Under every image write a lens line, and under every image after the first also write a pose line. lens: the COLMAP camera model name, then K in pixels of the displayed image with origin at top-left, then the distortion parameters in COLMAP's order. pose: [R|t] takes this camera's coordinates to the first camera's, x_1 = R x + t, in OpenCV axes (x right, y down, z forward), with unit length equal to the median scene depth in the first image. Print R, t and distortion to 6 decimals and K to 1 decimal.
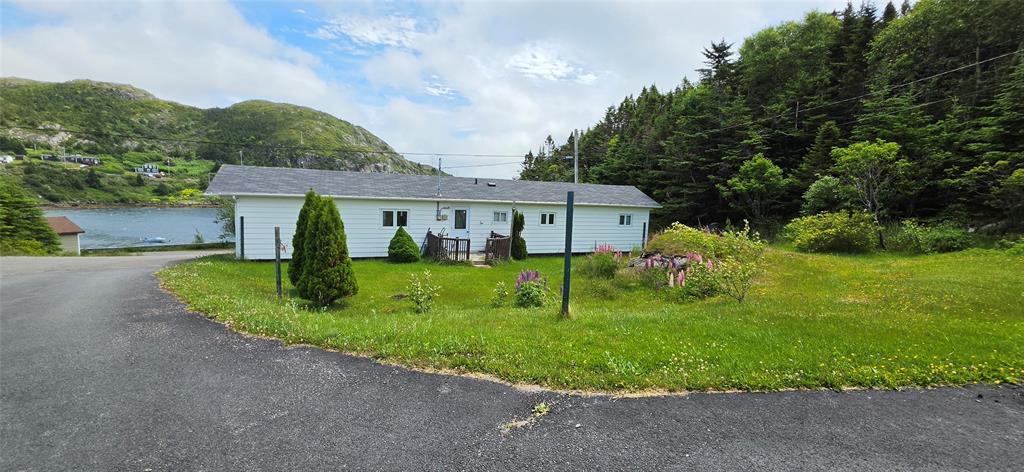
lens RADIAL K [[404.9, 0, 512.6], [0, 404.9, 238.1], [0, 0, 1]] dist [0.004805, 0.000018]
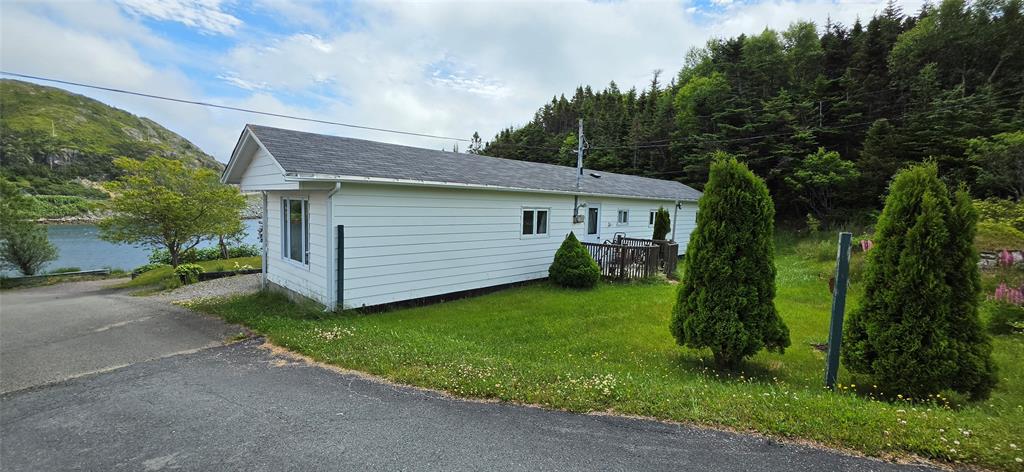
lens RADIAL K [[404.9, 0, 509.1], [0, 404.9, 235.2], [0, 0, 1]] dist [0.004805, 0.000018]
pose [[0.932075, -0.044360, 0.359539, -0.203139], [0.052089, 0.998572, -0.011833, -0.007531], [-0.358501, 0.029758, 0.933055, 0.143410]]
